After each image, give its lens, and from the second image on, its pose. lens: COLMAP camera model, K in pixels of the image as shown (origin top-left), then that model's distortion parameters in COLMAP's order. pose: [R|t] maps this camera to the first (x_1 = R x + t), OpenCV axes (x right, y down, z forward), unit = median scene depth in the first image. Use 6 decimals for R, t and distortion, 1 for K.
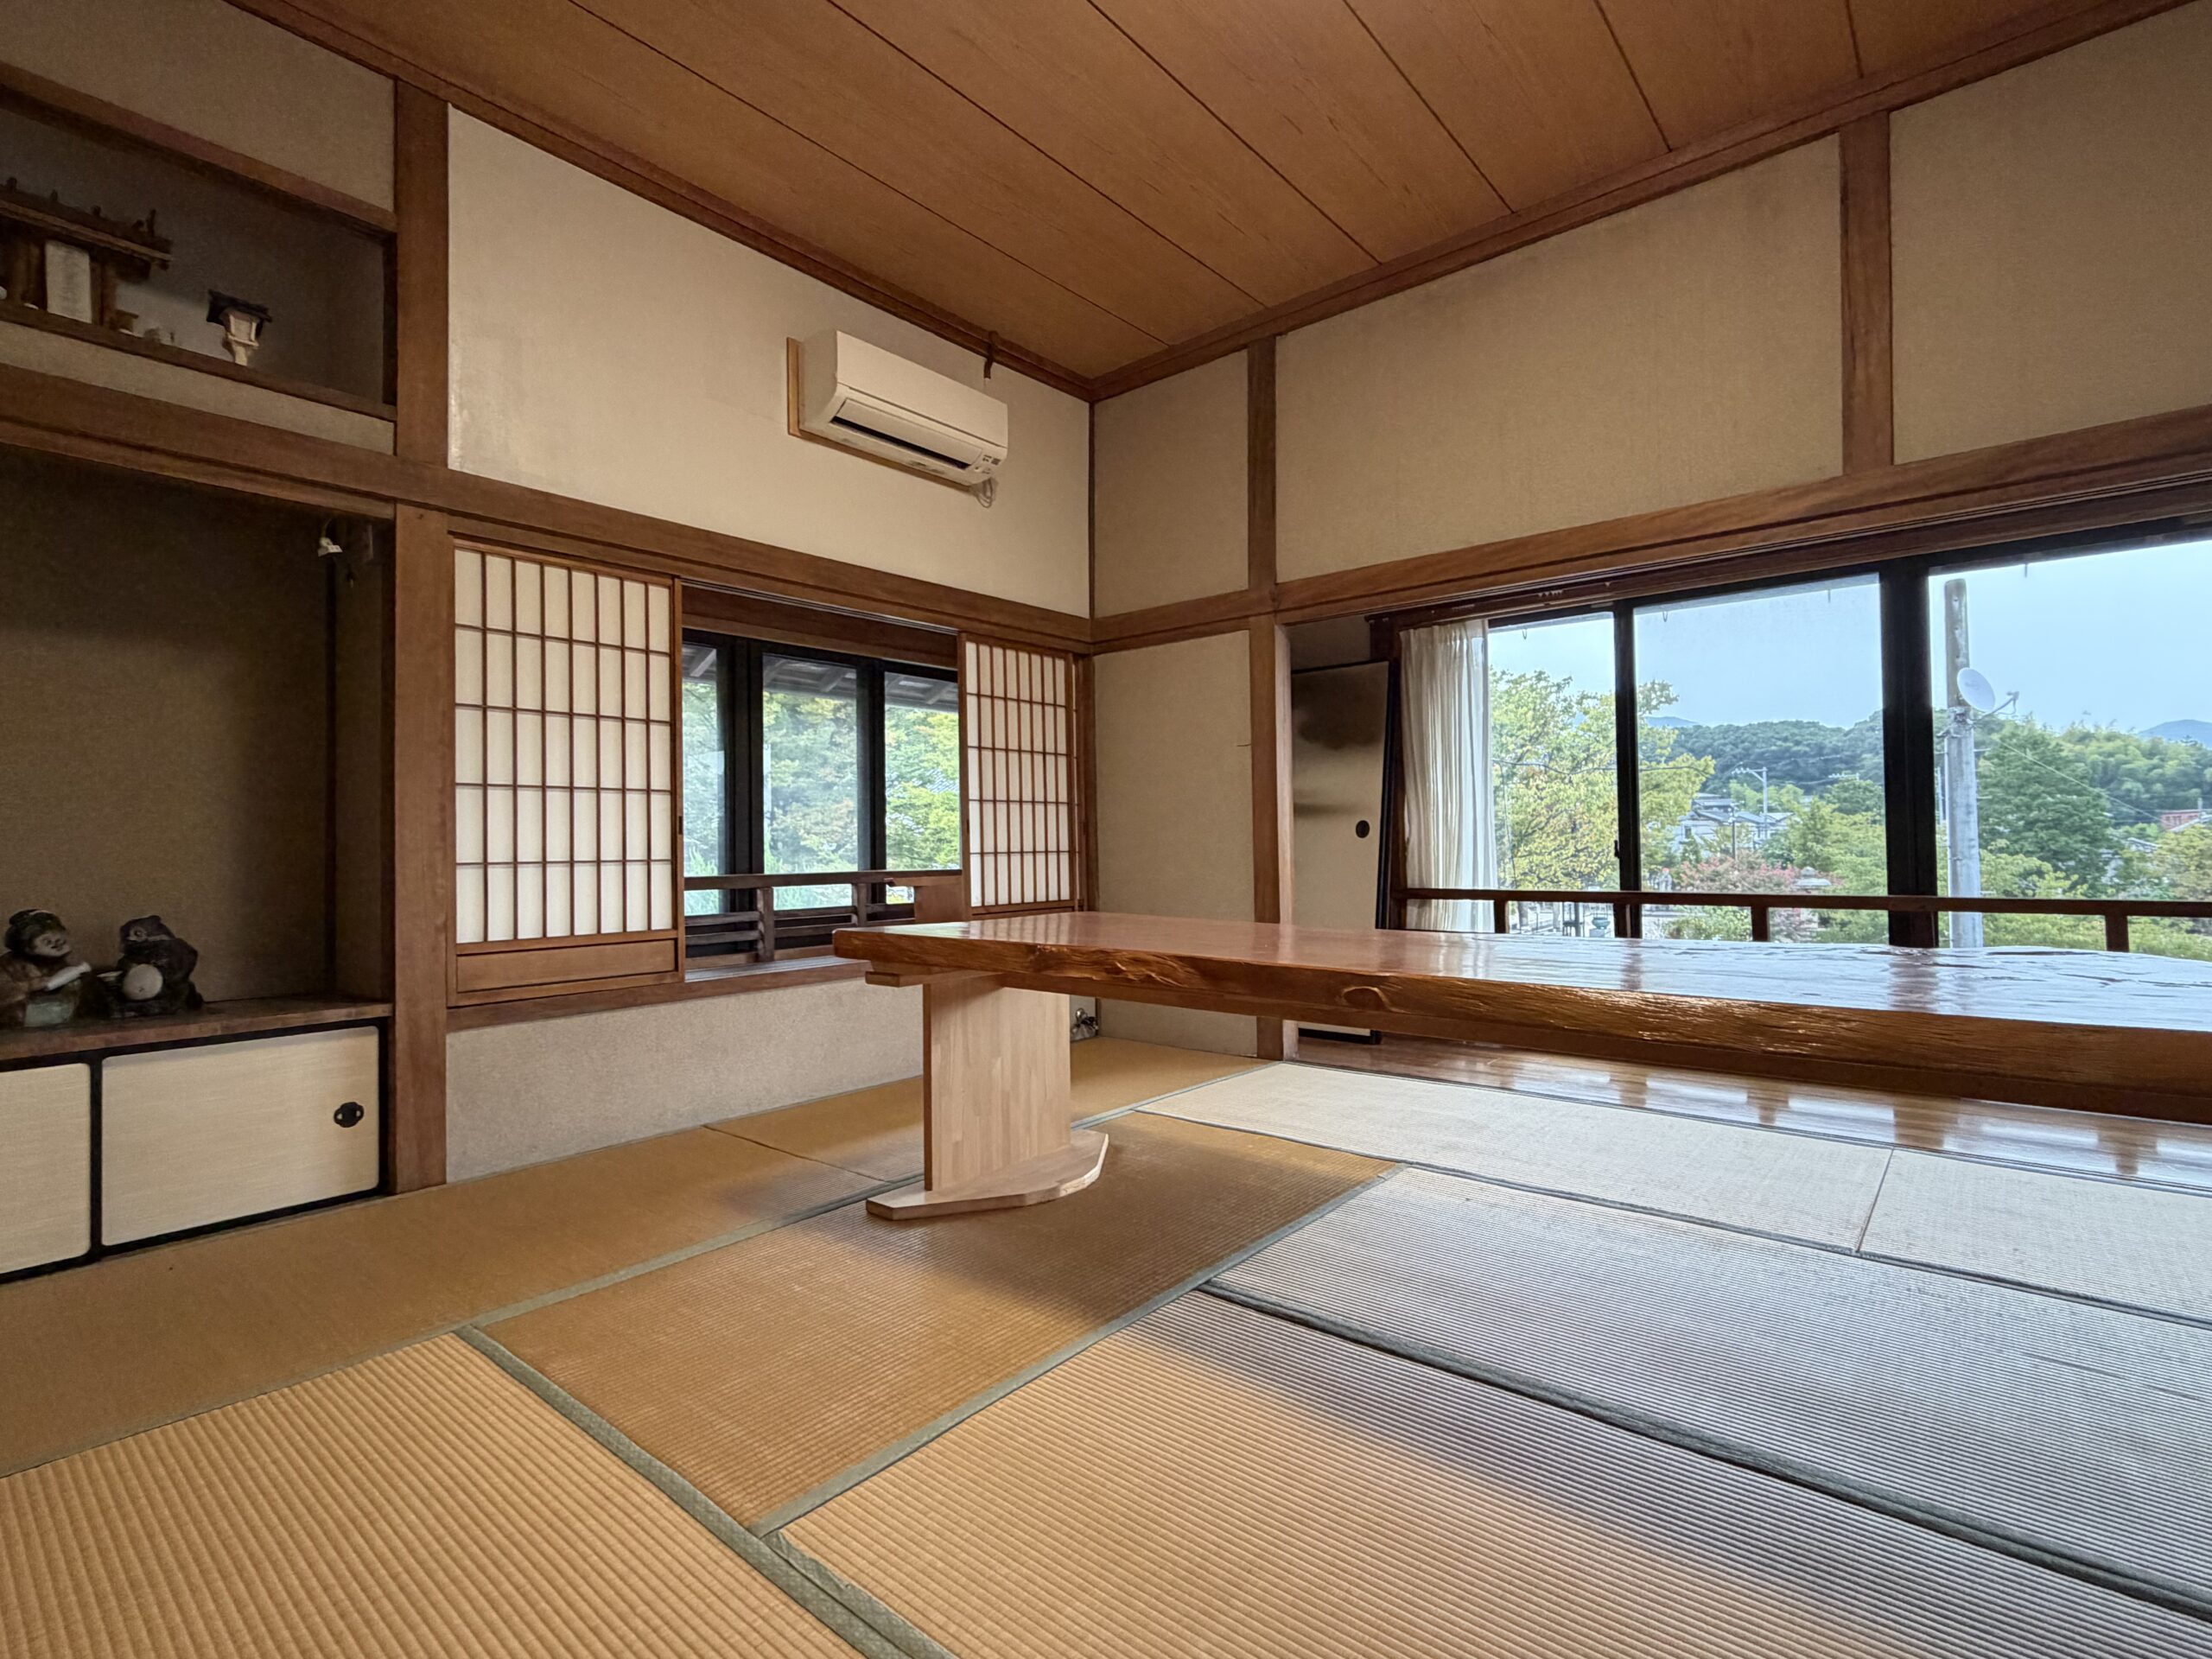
lens RADIAL K [[1062.6, 0, 1105.4], [0, 1062.6, 835.5], [0, 0, 1]] dist [-0.003345, 0.000334]
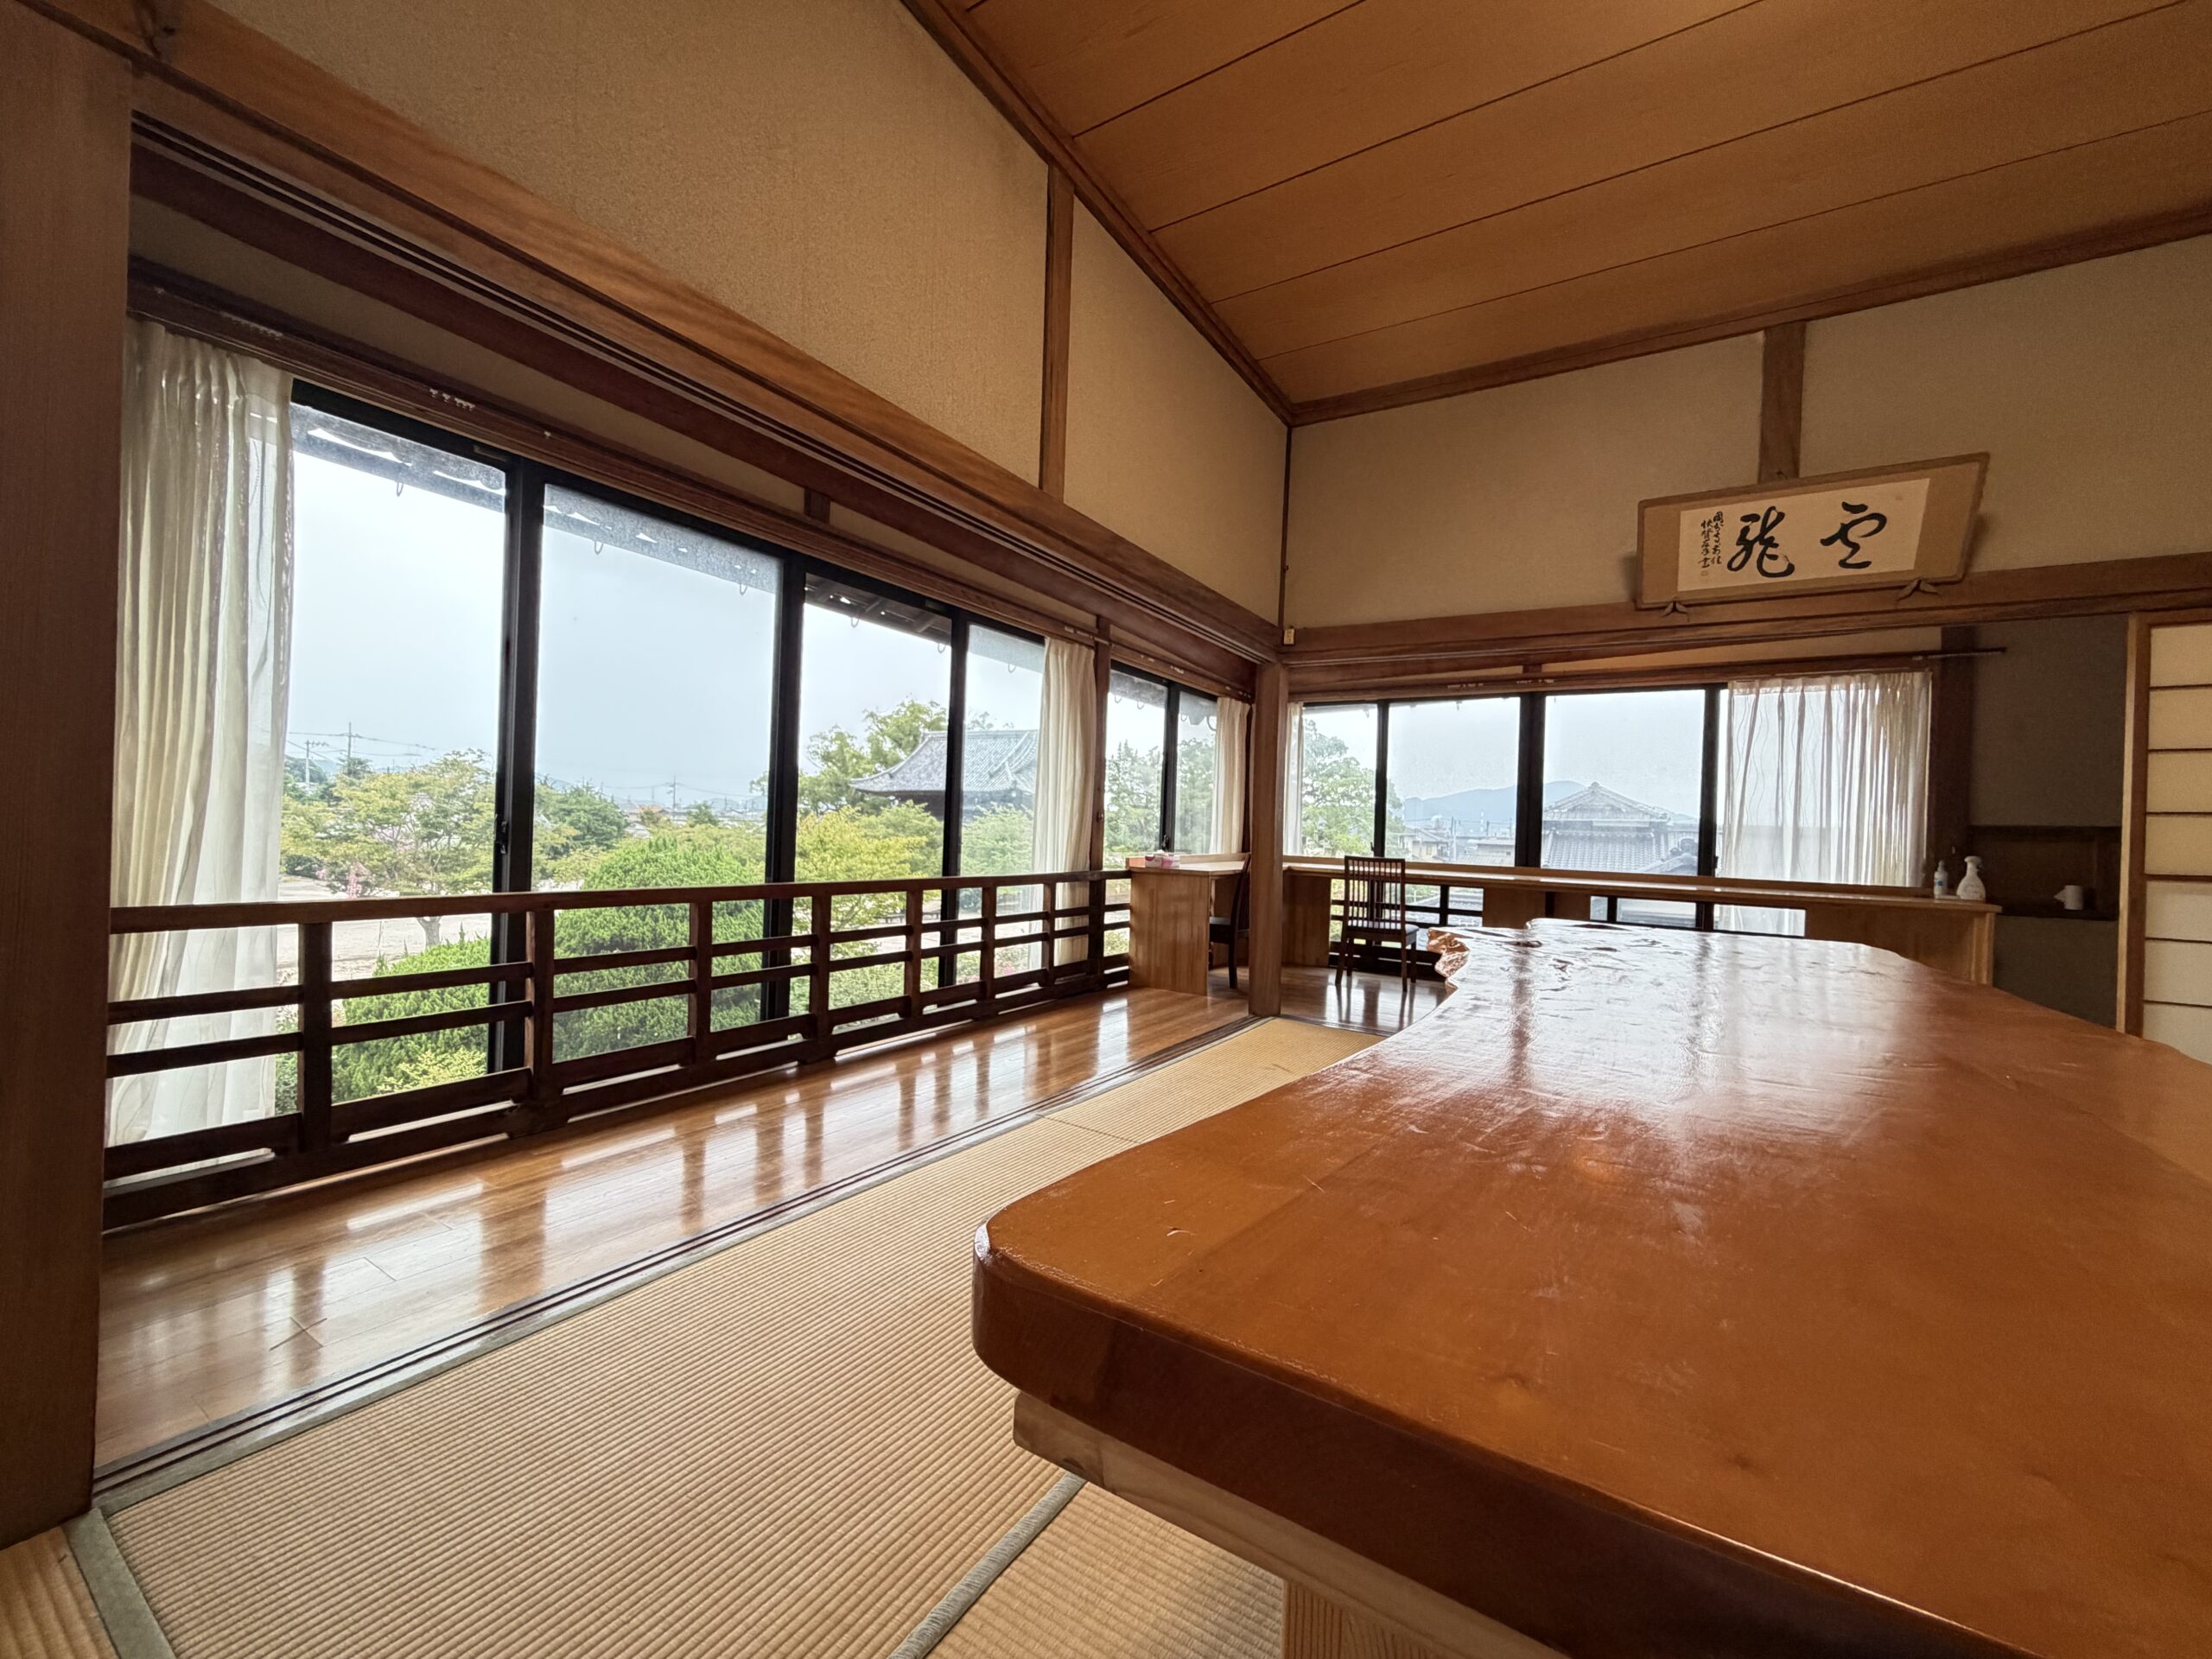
lens RADIAL K [[887.5, 0, 1095.3], [0, 887.5, 827.5], [0, 0, 1]] dist [-0.000773, 0.000281]
pose [[-0.130137, 0.009255, 0.991453, -0.123772], [-0.048455, 0.998702, -0.015683, 0.002297], [-0.990311, -0.050082, -0.129520, 0.714887]]
